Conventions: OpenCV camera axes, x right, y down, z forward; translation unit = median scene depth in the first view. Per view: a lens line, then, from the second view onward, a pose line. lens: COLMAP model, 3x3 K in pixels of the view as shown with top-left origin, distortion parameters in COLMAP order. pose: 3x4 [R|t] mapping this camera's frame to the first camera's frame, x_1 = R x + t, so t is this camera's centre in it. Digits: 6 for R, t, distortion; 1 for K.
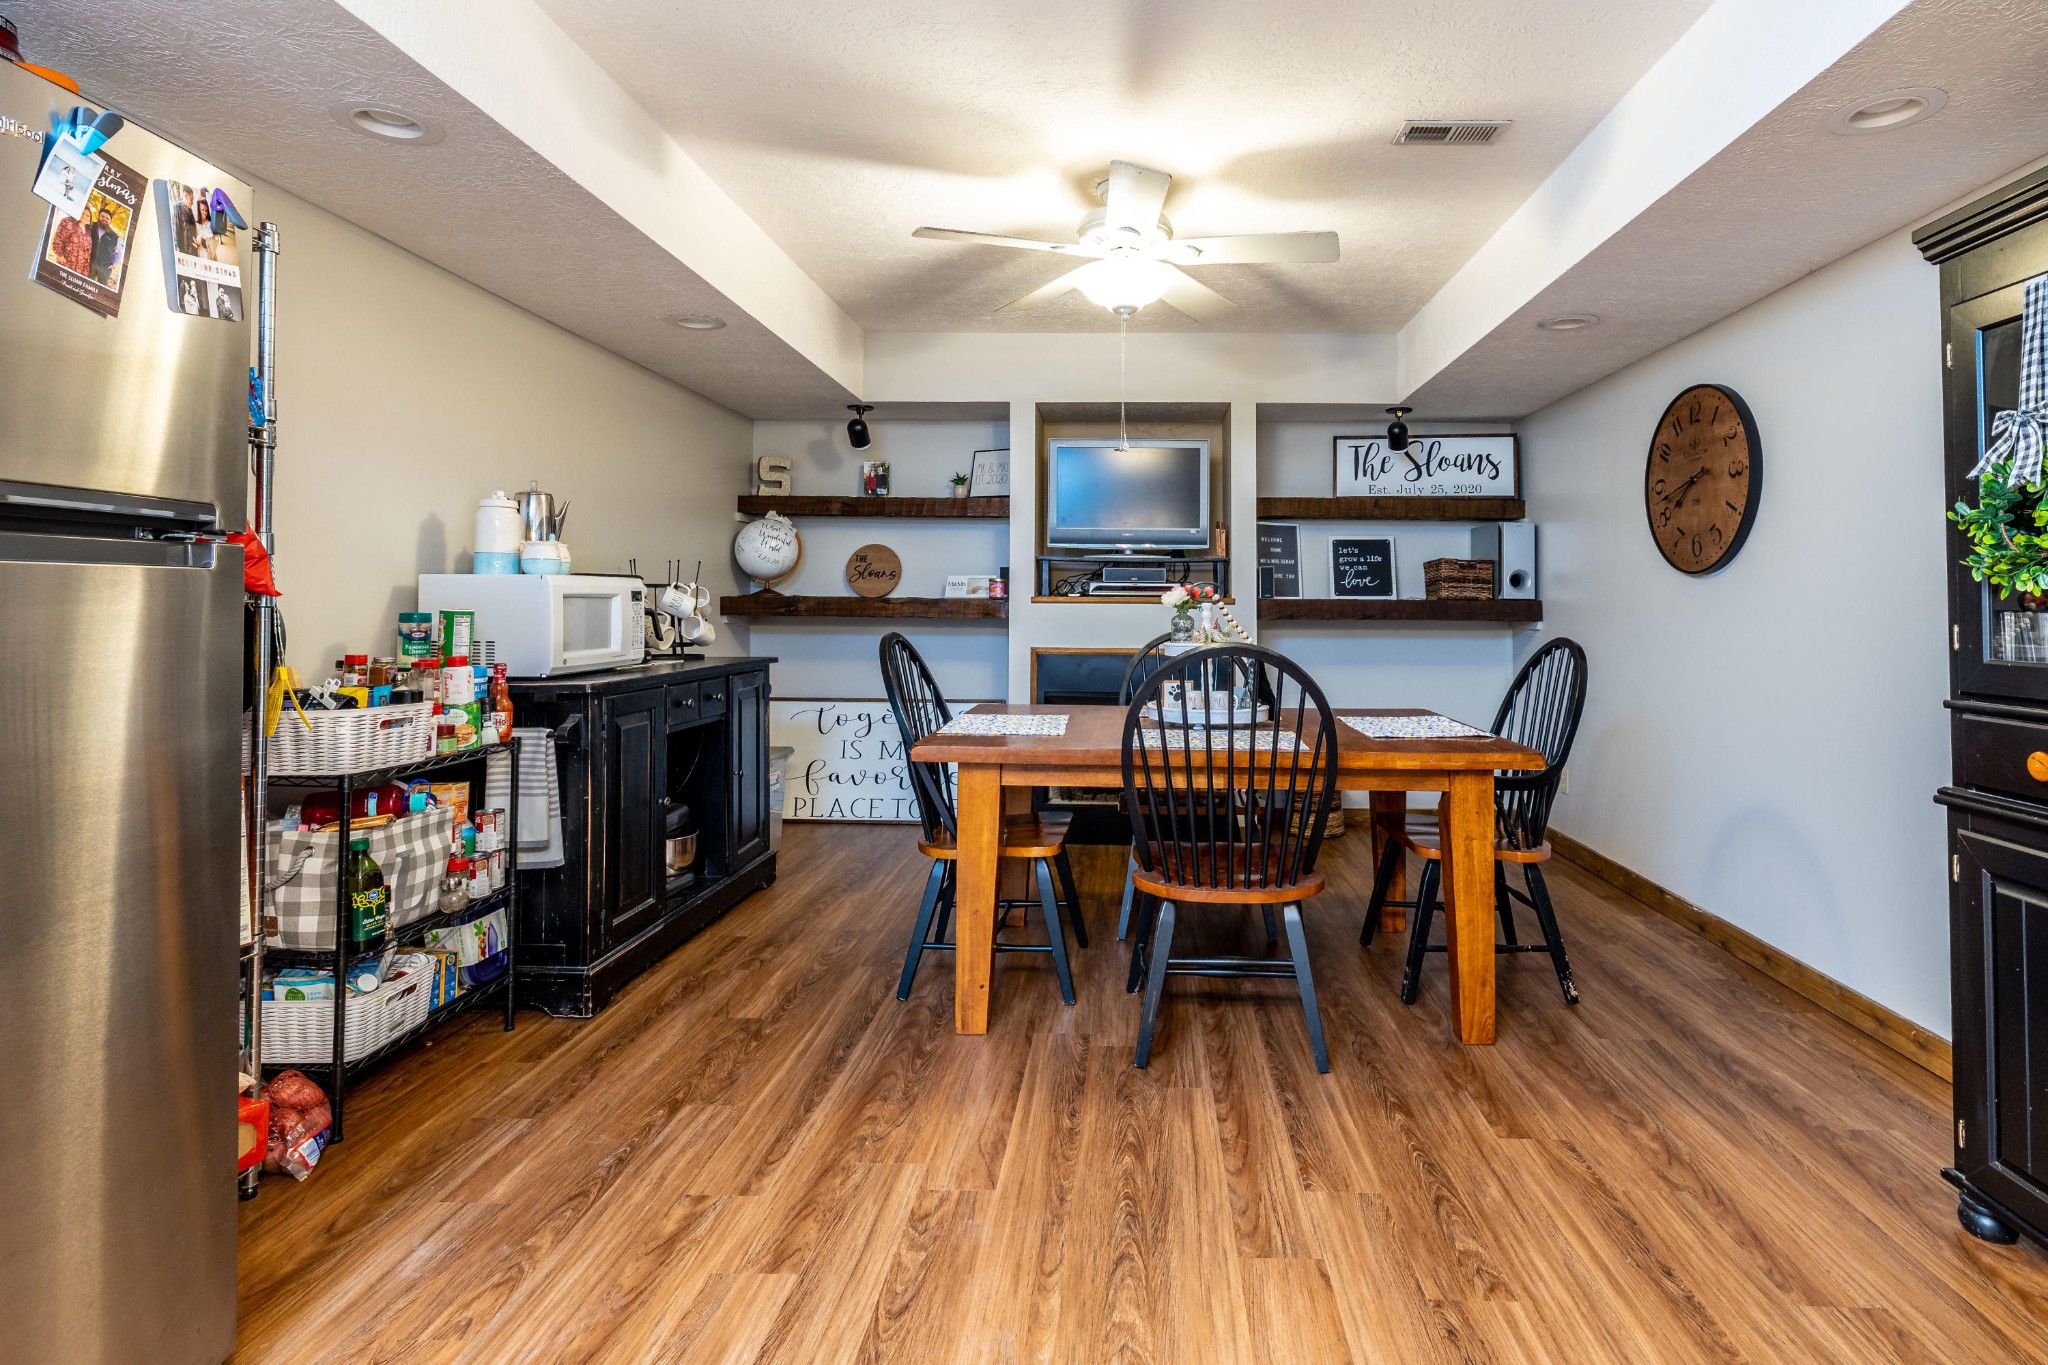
lens RADIAL K [[1006.1, 0, 1023.9], [0, 1006.1, 578.7], [0, 0, 1]] dist [-0.004226, 0.000013]
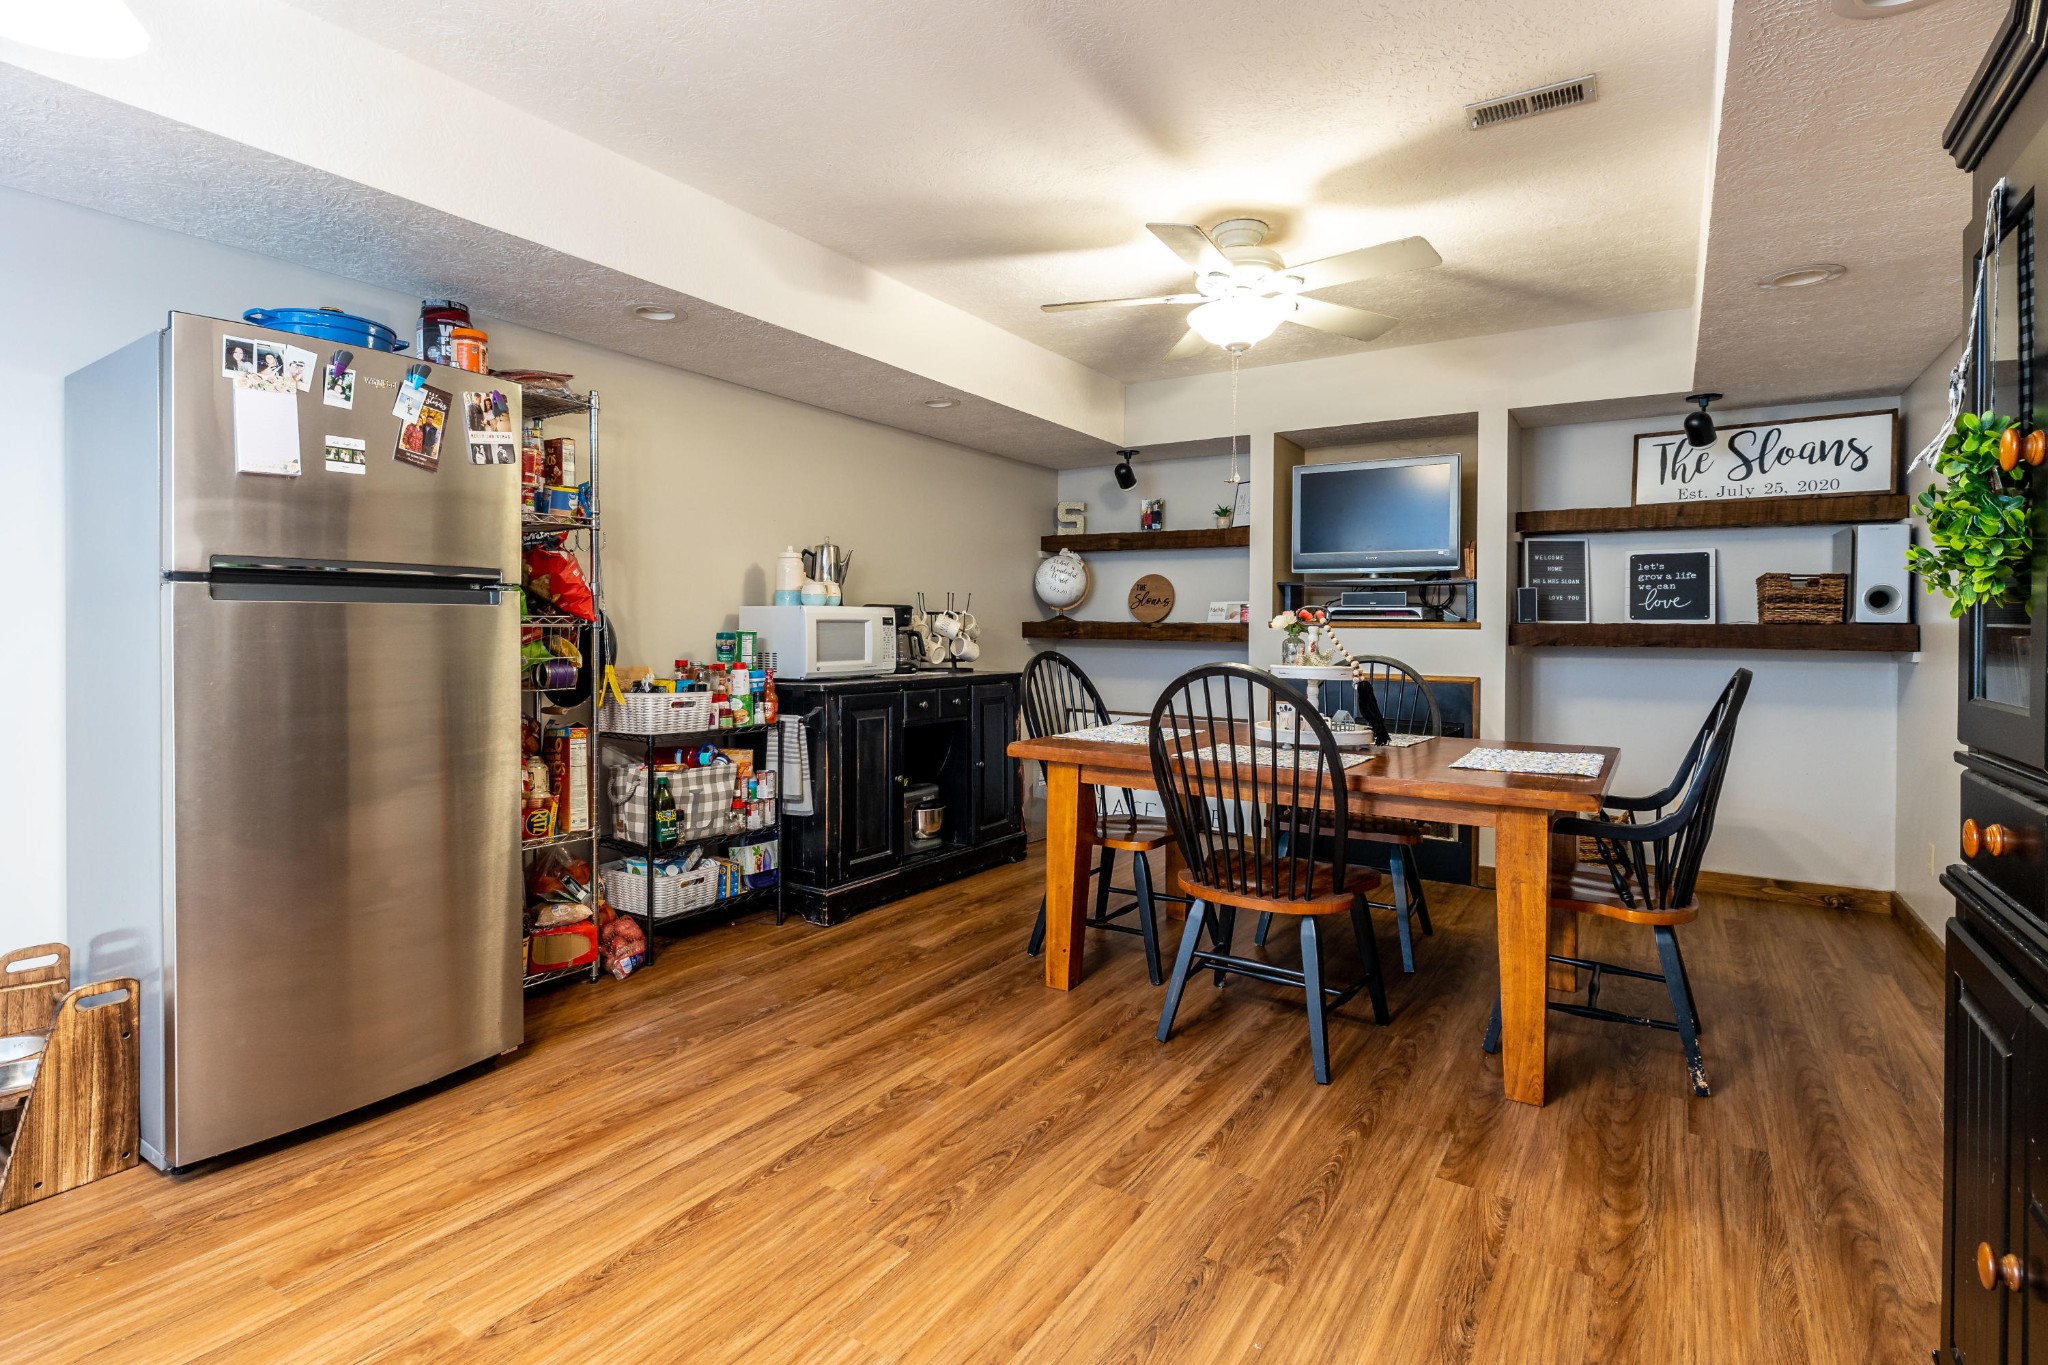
lens RADIAL K [[992.9, 0, 1024.3], [0, 992.9, 635.5], [0, 0, 1]] dist [-0.004301, 0.000119]
pose [[0.851379, 0.004864, -0.524528, 0.491086], [0.010609, 0.999593, 0.026490, 0.003852], [0.524443, -0.028118, 0.850981, -0.006381]]
